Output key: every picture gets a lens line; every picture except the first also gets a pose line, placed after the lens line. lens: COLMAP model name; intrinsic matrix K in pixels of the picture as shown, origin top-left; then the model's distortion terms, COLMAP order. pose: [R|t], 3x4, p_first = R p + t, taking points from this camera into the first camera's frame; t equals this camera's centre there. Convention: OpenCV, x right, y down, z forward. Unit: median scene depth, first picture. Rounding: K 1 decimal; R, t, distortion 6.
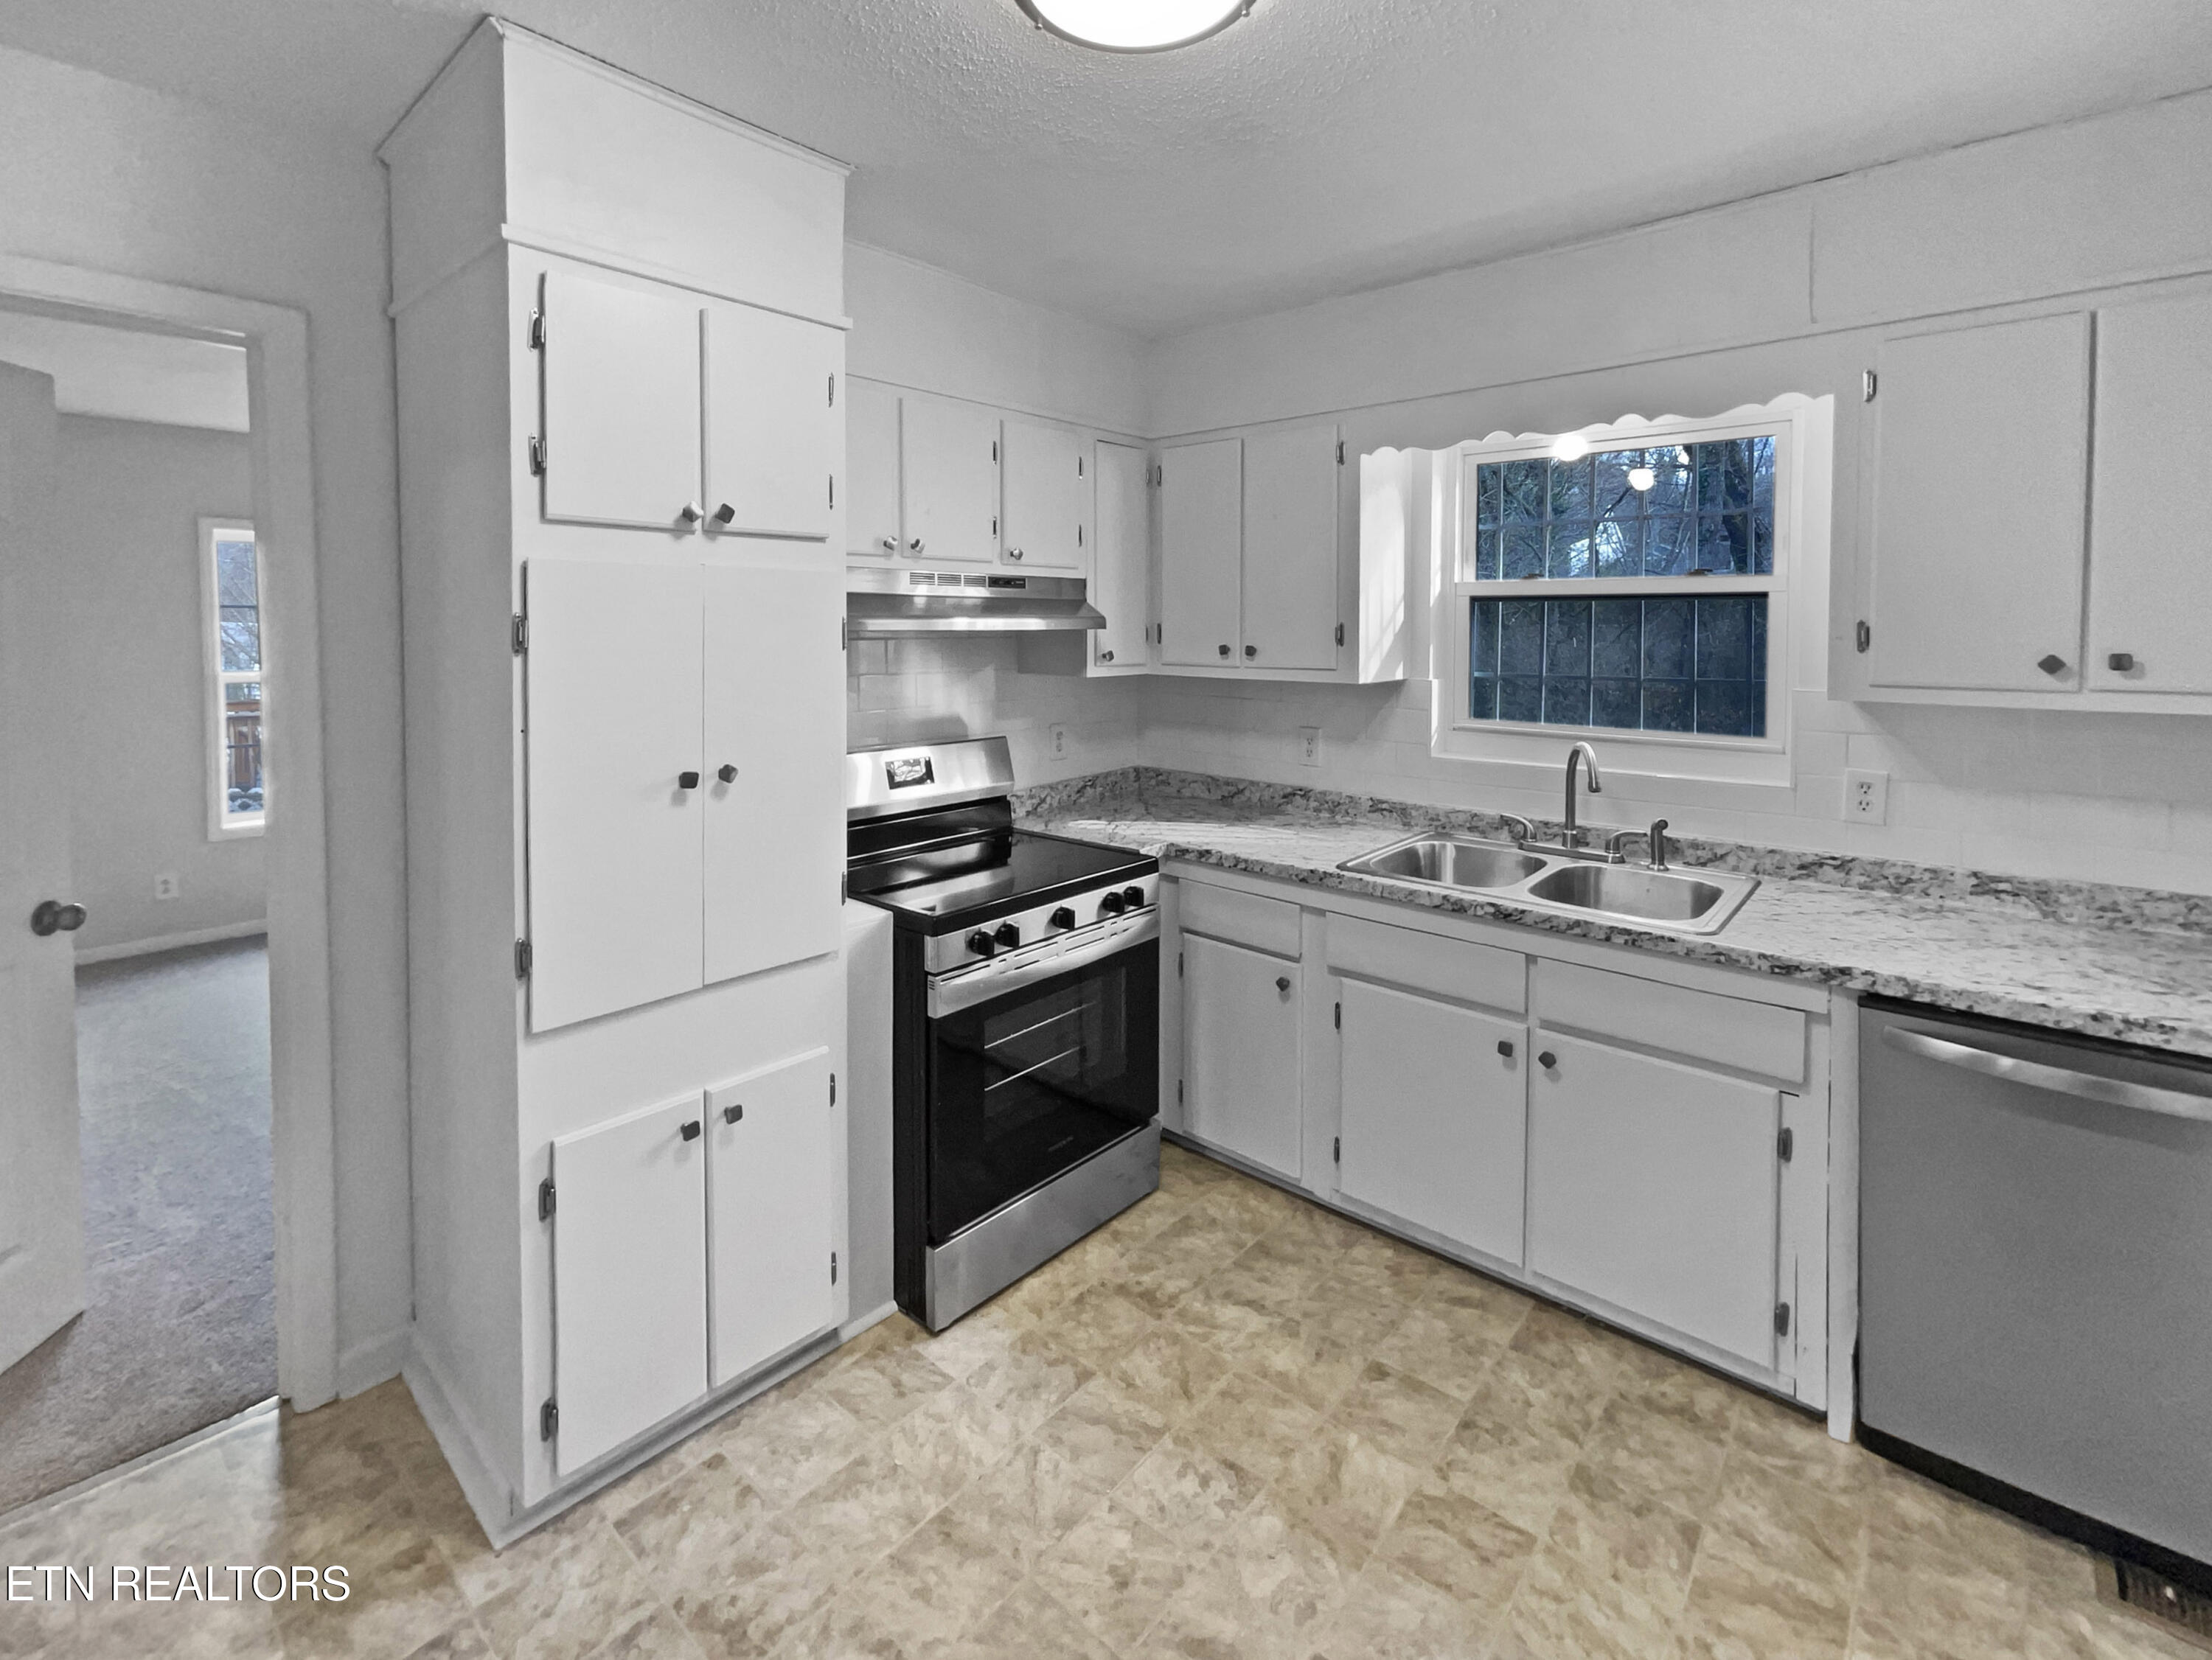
lens RADIAL K [[996.3, 0, 1099.7], [0, 996.3, 654.1], [0, 0, 1]] dist [-0.016282, 0.010773]
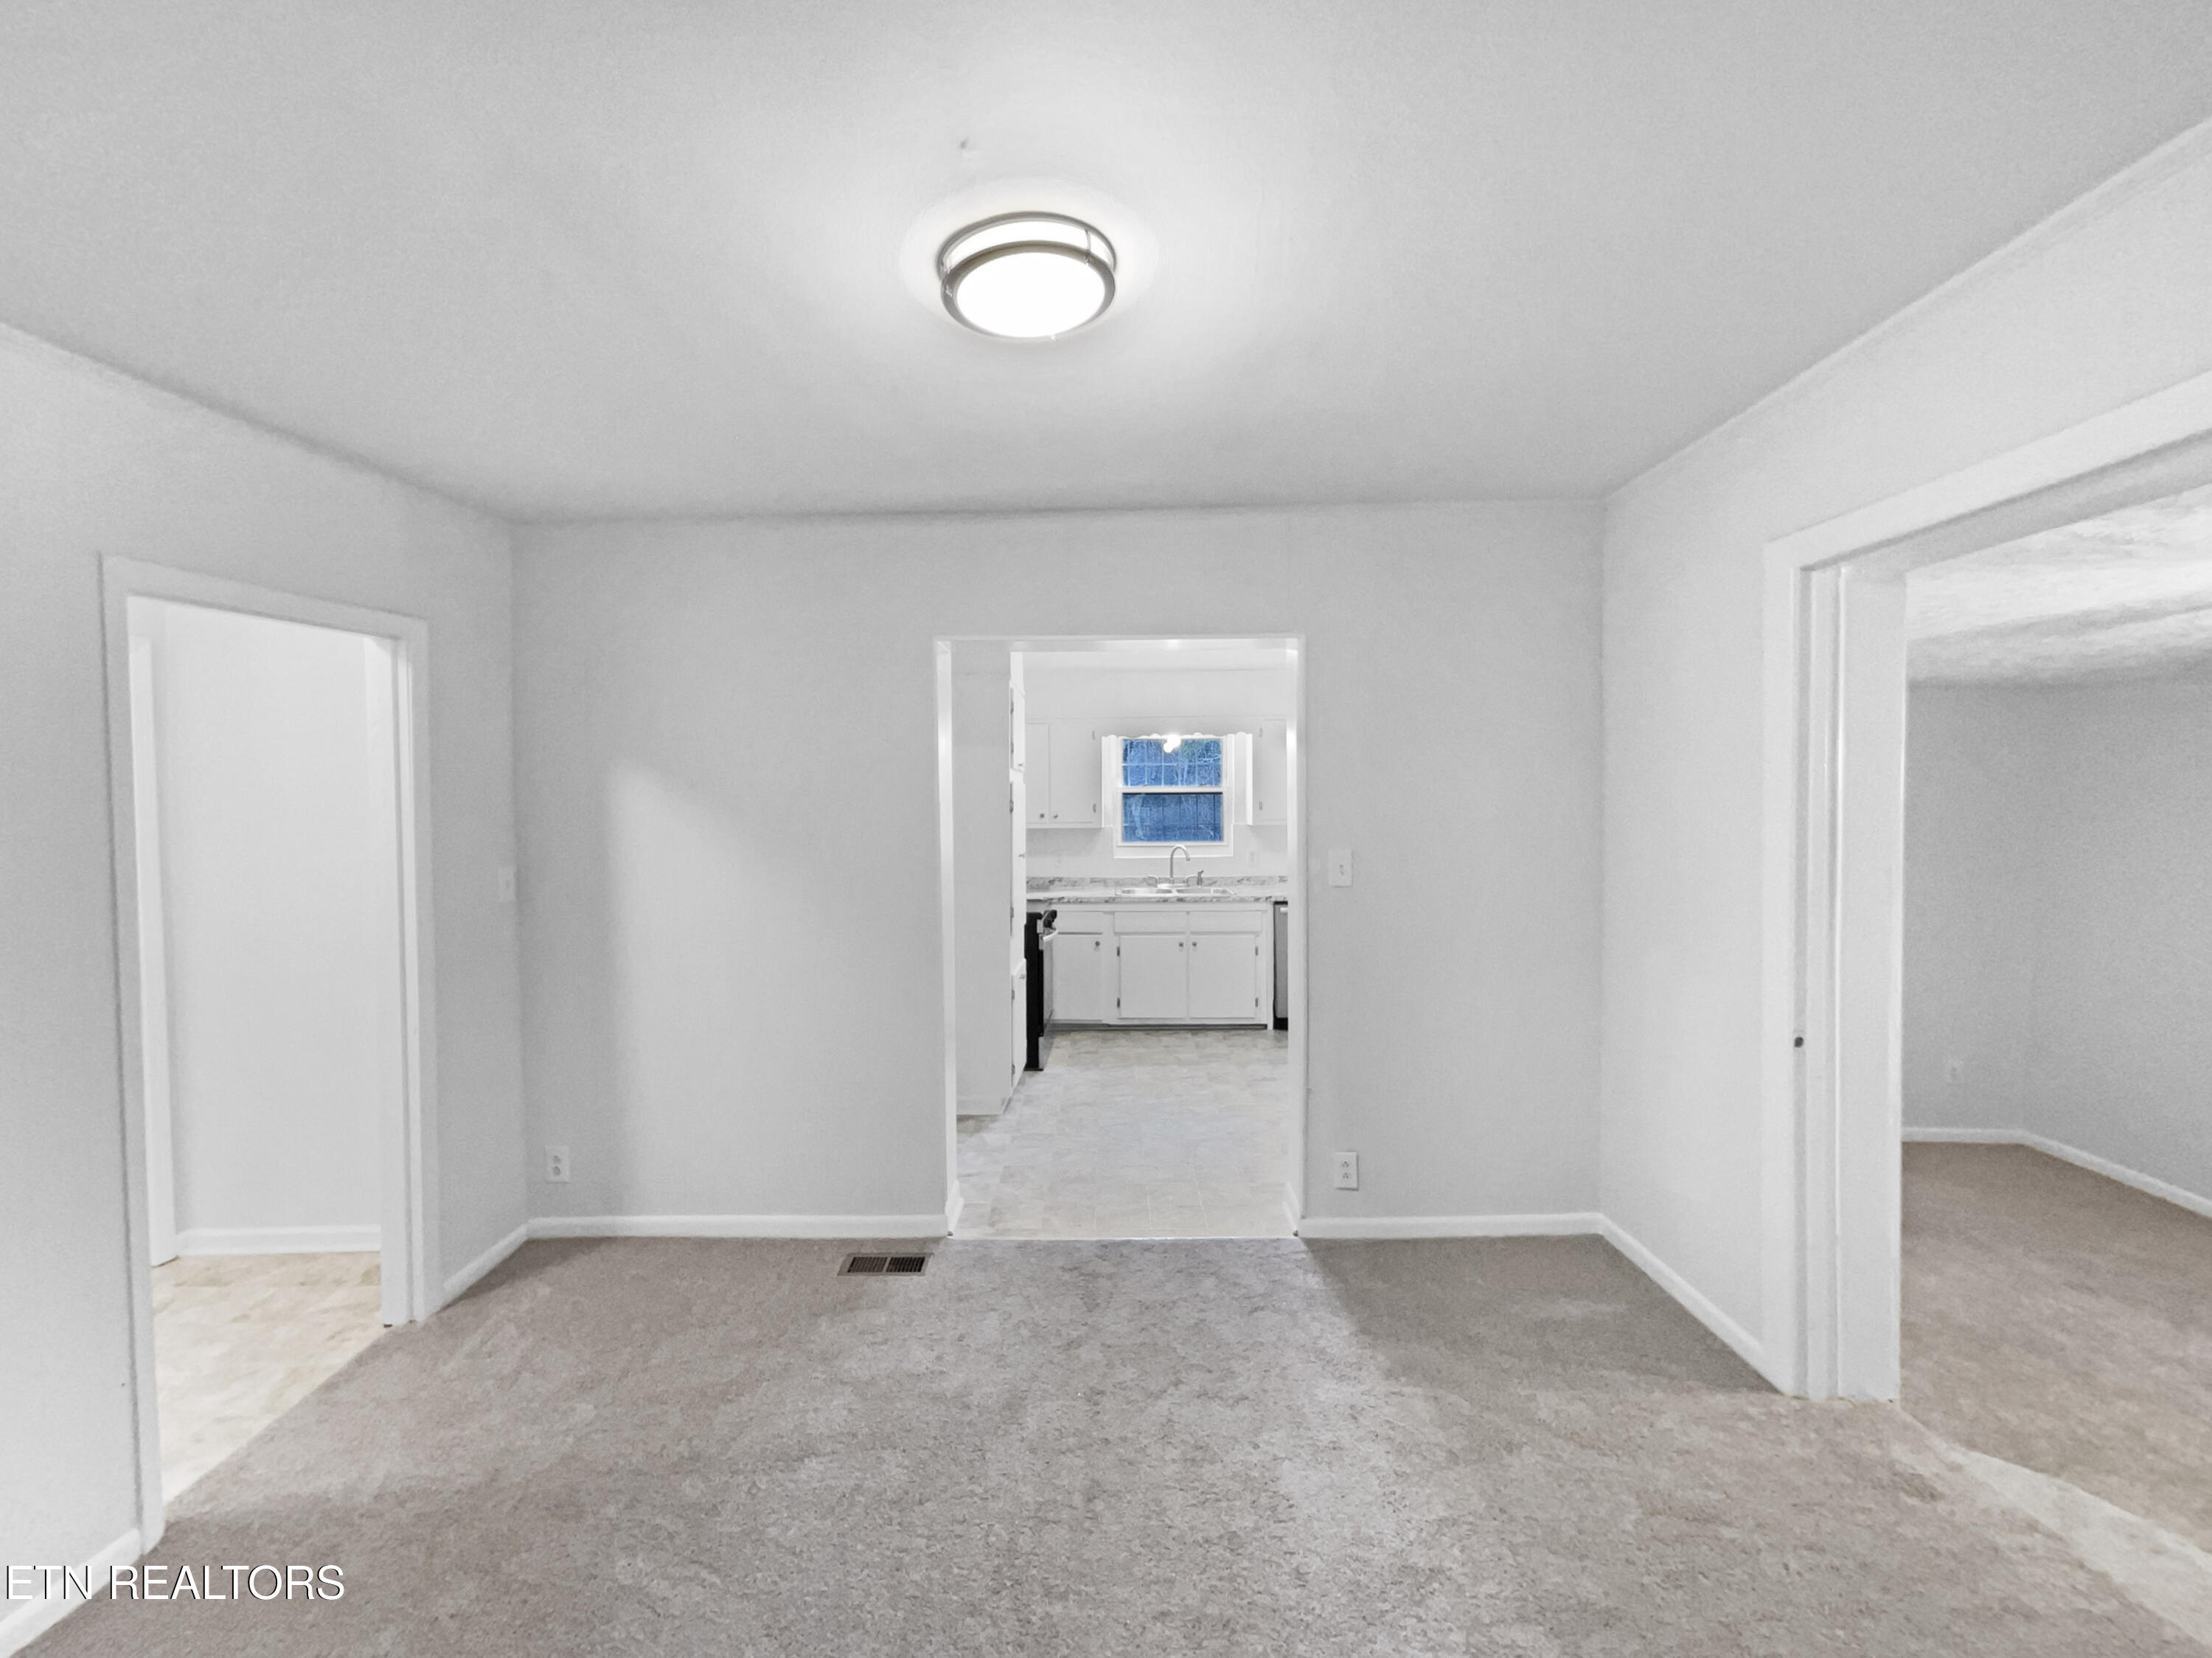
lens RADIAL K [[969.5, 0, 1115.3], [0, 969.5, 838.1], [0, 0, 1]] dist [-0.001740, 0.000411]
pose [[0.739644, -0.031284, 0.672271, -1.908287], [0.031672, 0.999430, 0.011661, 0.040222], [-0.672252, 0.012667, 0.740214, -1.167380]]
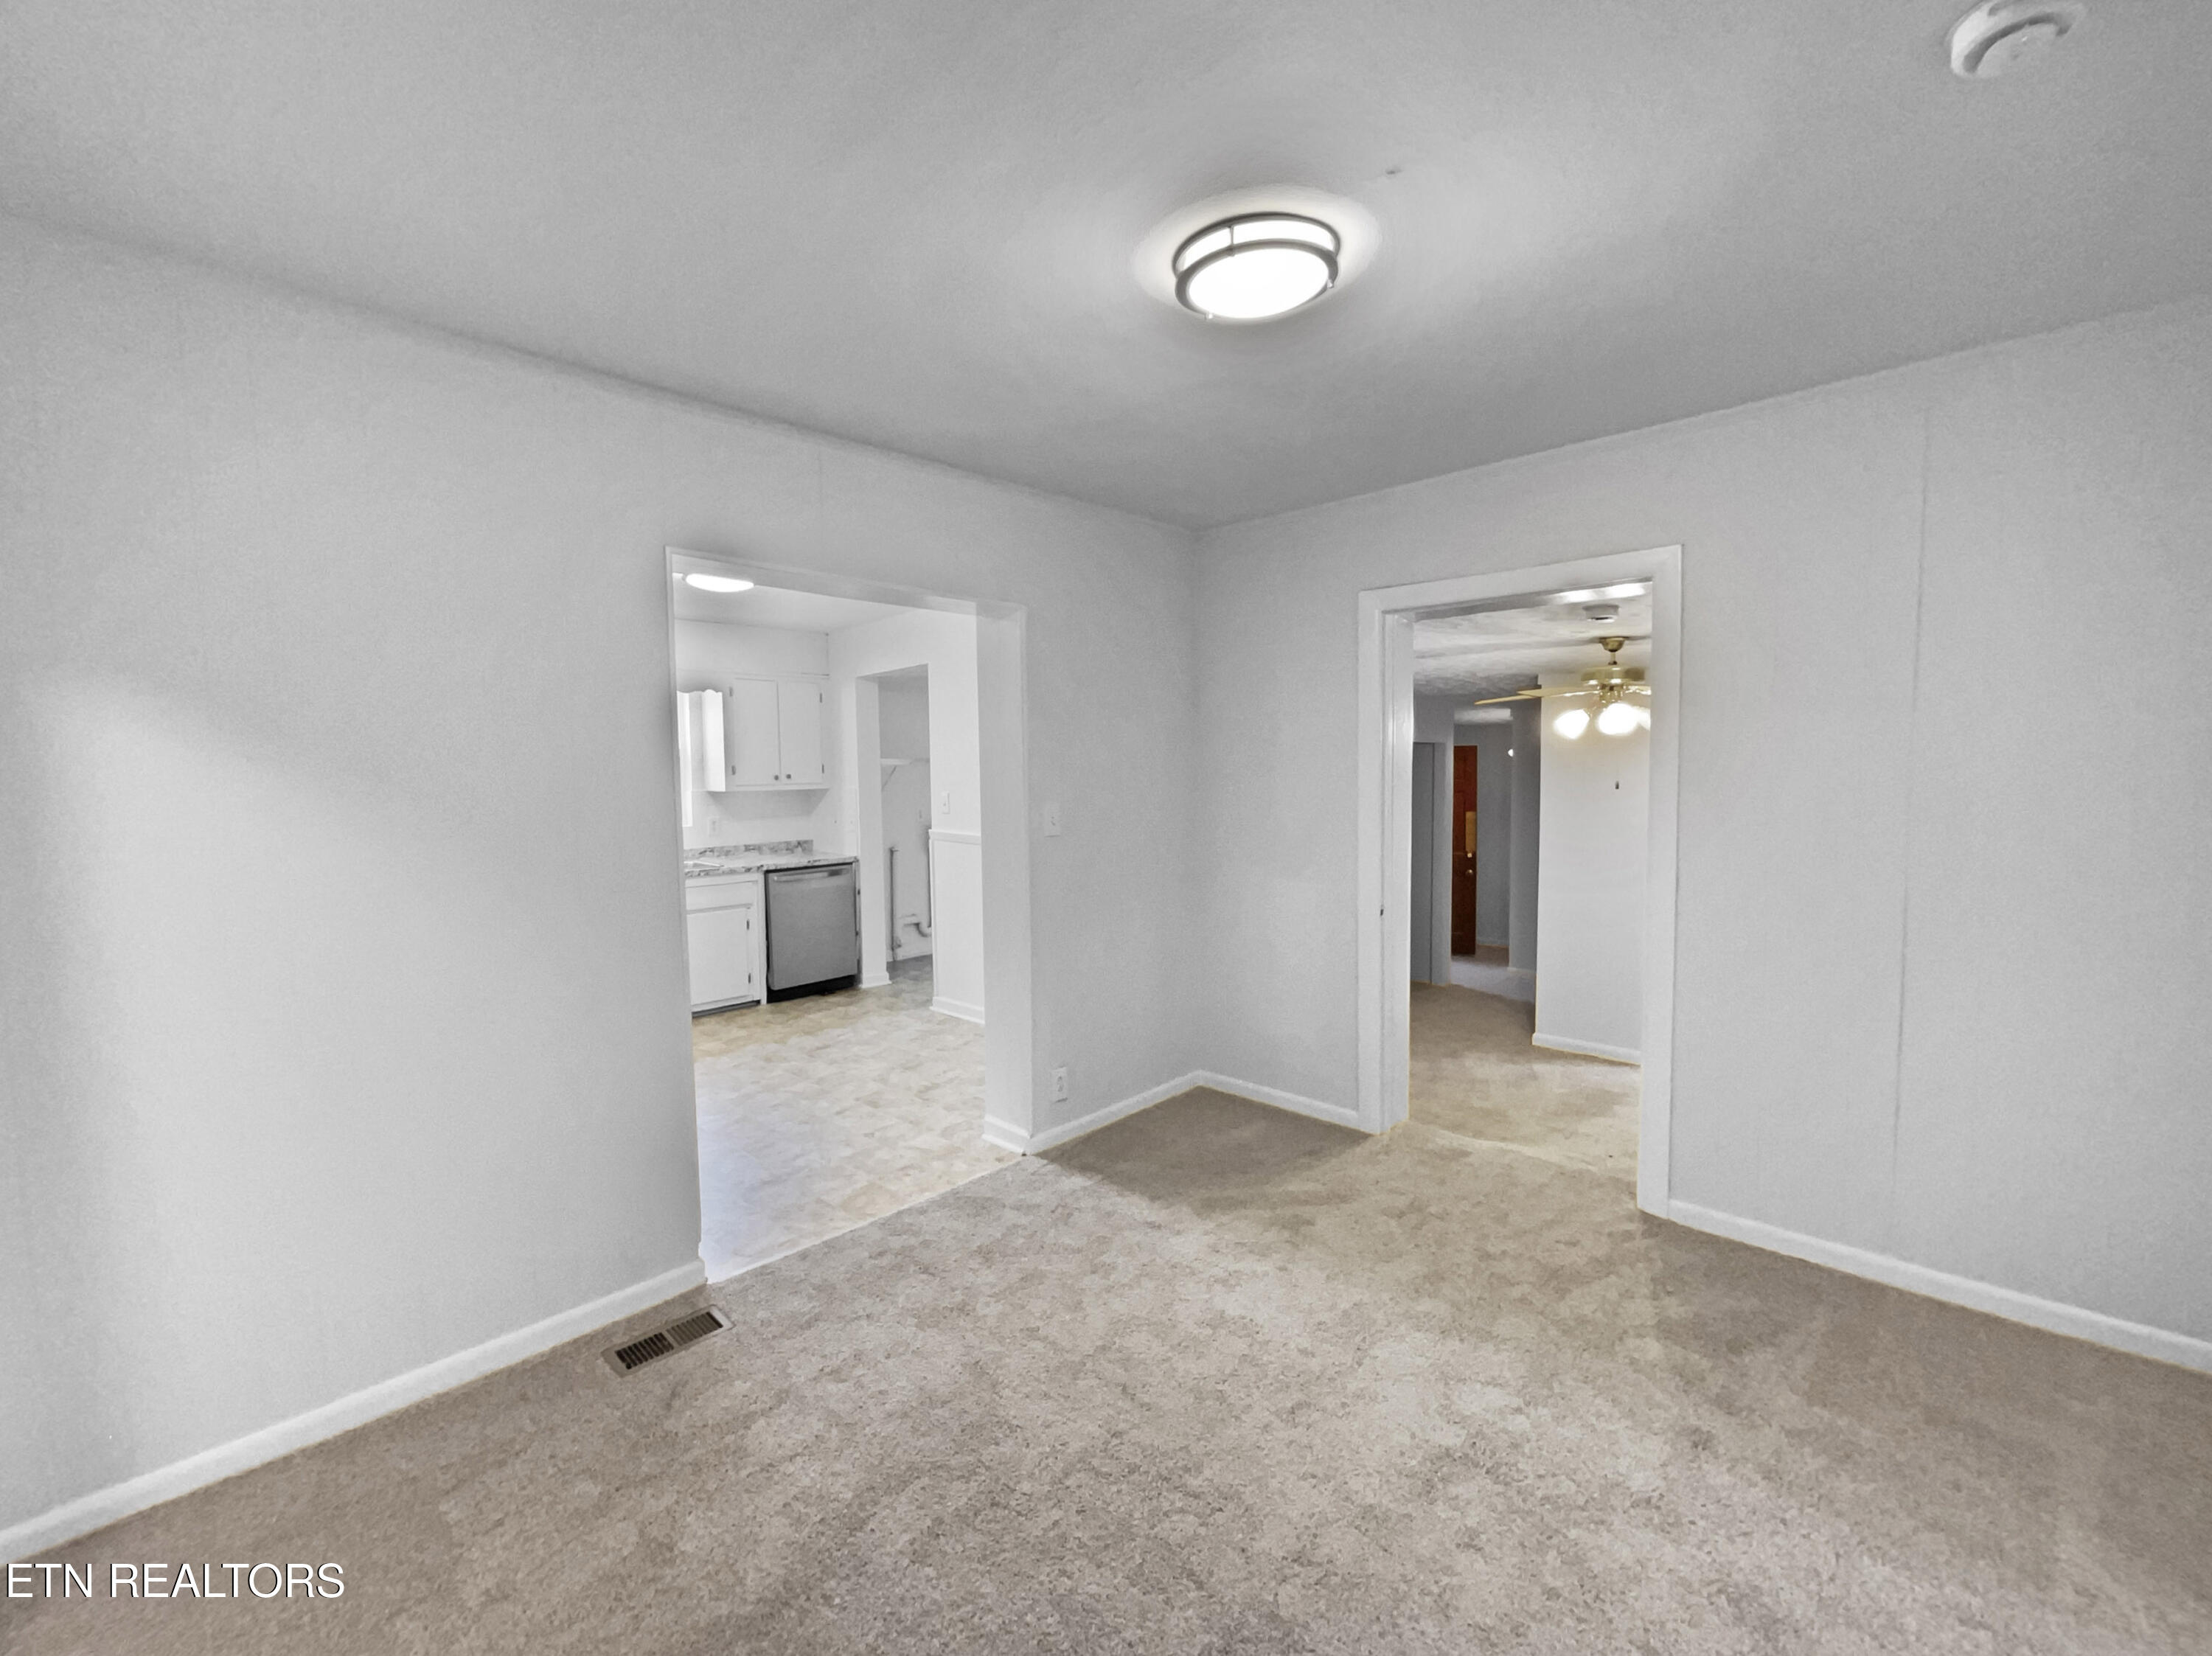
lens RADIAL K [[927.3, 0, 1165.1], [0, 927.3, 831.8], [0, 0, 1]] dist [0.000083, 0.000815]
pose [[-0.007240, -0.068434, 0.997629, -2.308754], [0.041727, 0.996766, 0.068677, 0.033169], [-0.999103, 0.042125, -0.004361, -0.376663]]
